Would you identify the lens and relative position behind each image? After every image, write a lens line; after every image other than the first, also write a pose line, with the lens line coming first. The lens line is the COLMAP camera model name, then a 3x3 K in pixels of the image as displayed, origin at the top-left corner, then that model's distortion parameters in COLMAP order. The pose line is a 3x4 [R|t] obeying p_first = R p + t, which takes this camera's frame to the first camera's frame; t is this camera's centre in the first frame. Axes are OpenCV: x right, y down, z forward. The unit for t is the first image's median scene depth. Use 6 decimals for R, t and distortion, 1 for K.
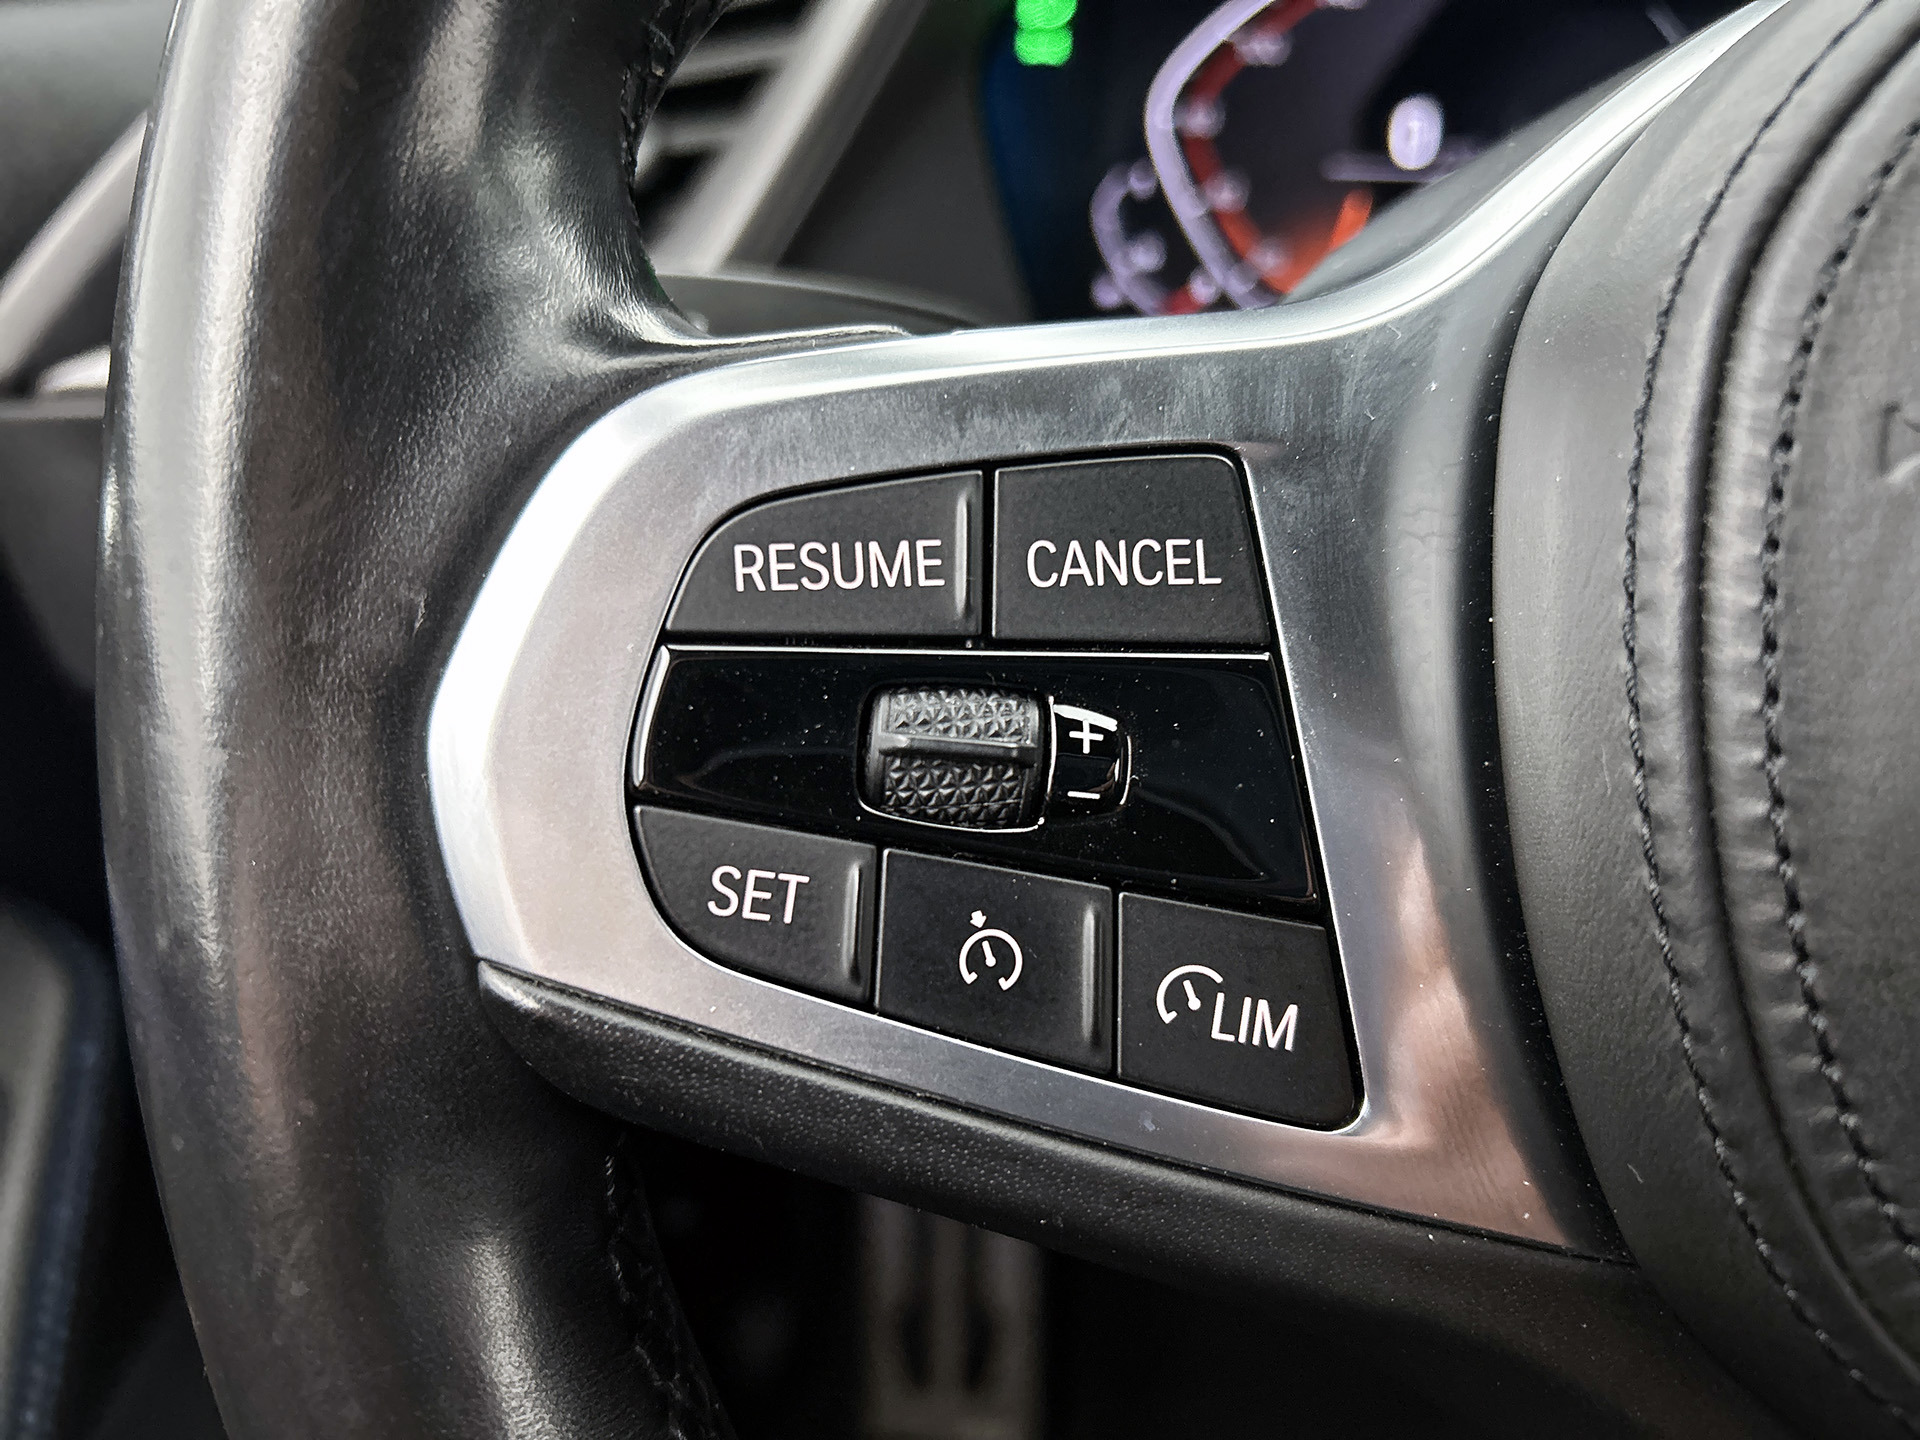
lens RADIAL K [[1441.2, 0, 998.1], [0, 1441.2, 669.6], [0, 0, 1]] dist [0.027950, -0.034206]
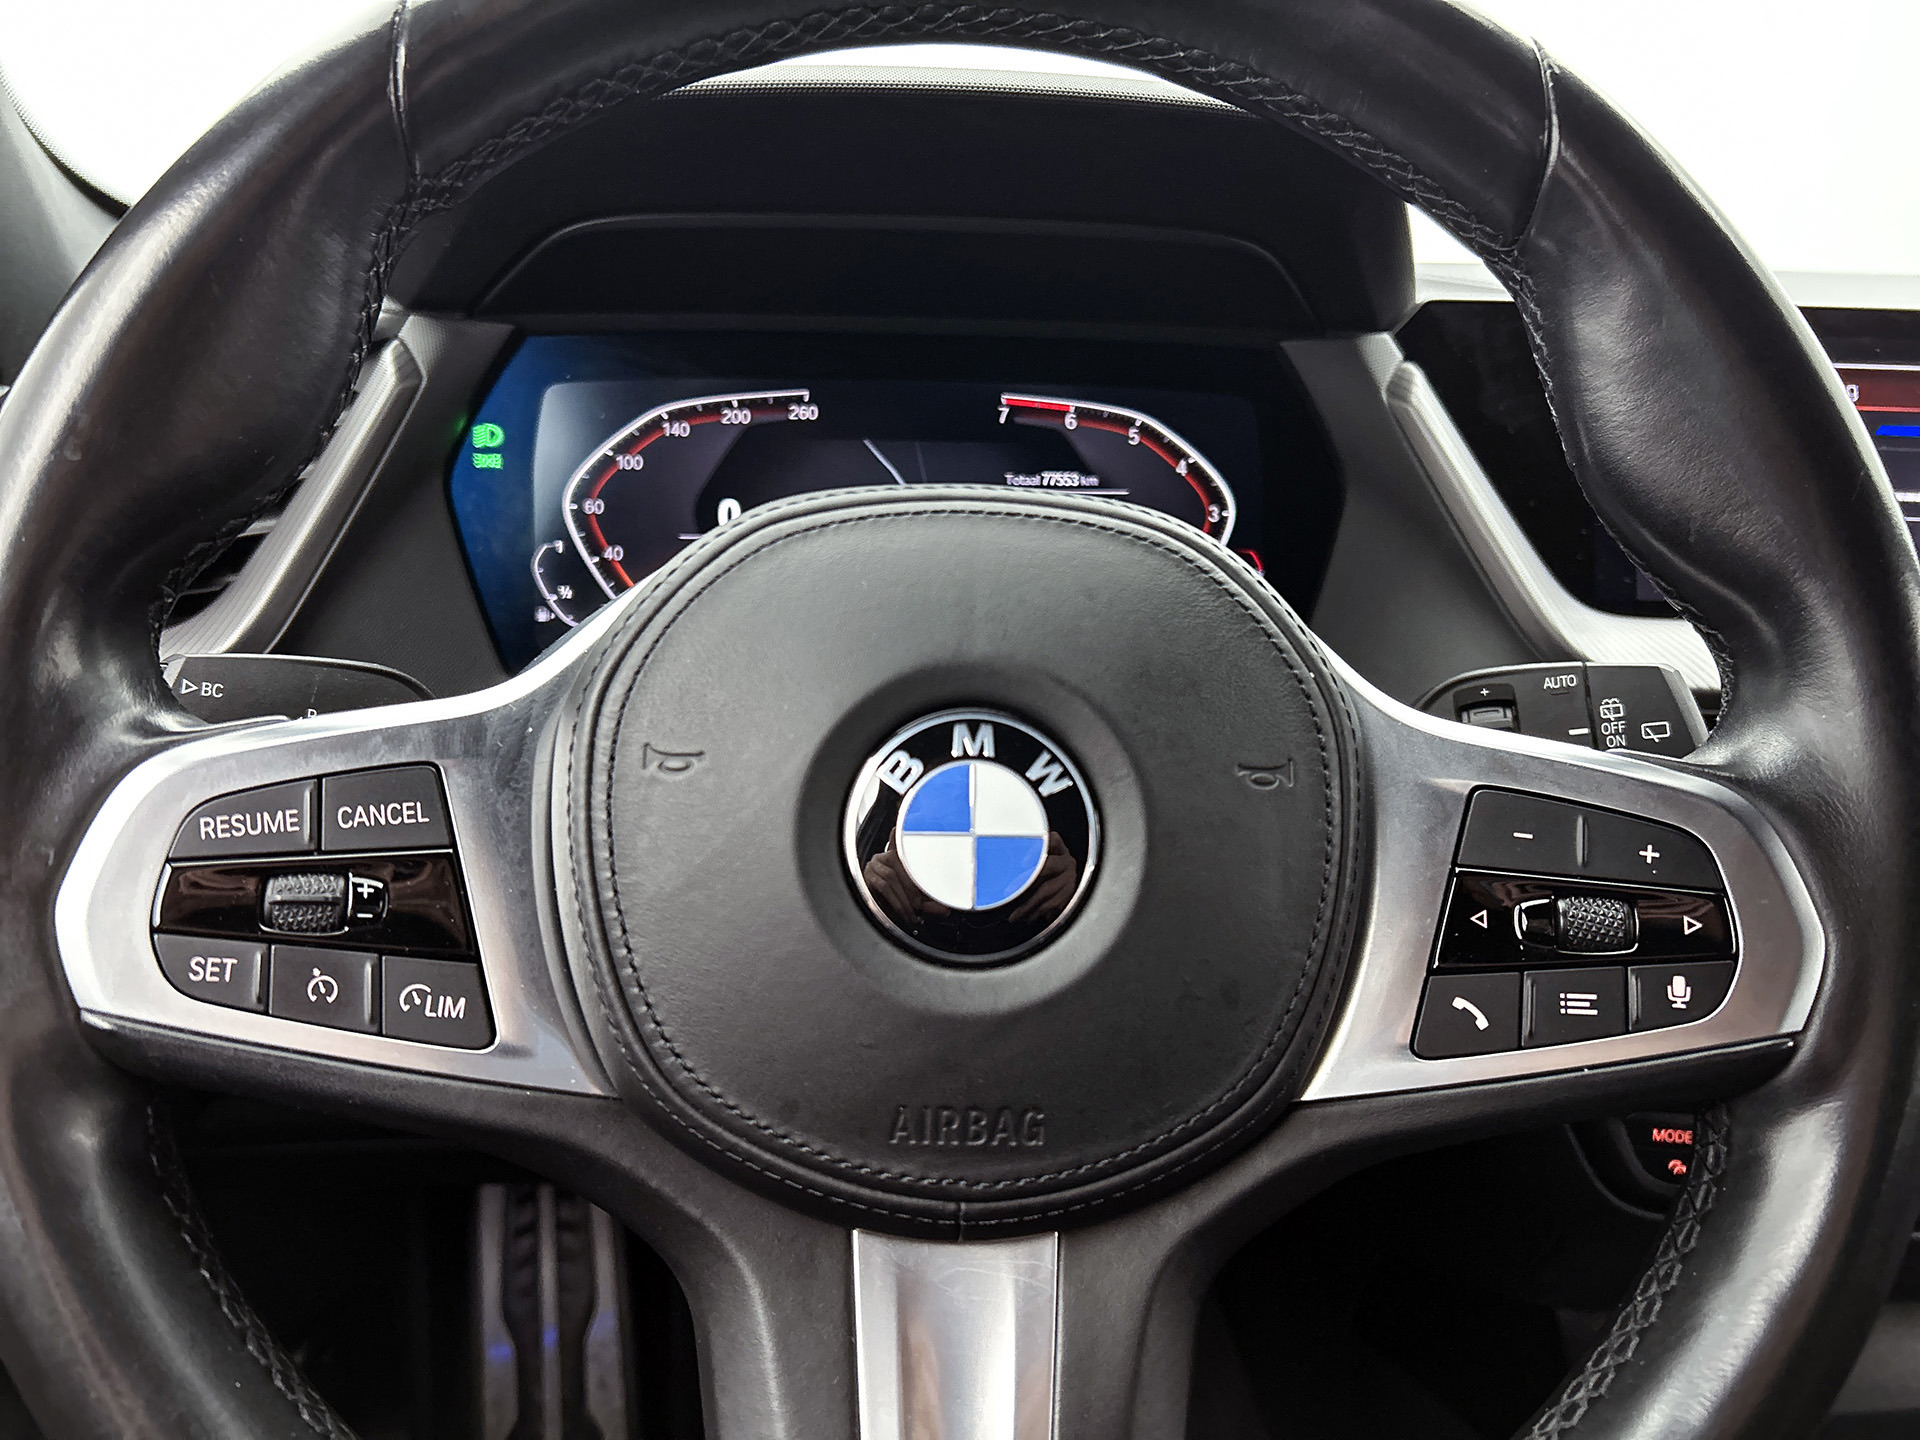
lens RADIAL K [[1441.2, 0, 970.7], [0, 1441.2, 701.1], [0, 0, 1]] dist [0.027950, -0.034206]
pose [[0.979721, -0.049283, 0.194210, 0.584428], [0.070623, 0.992010, -0.104537, 0.057088], [-0.187506, 0.116133, 0.975374, -1.518948]]
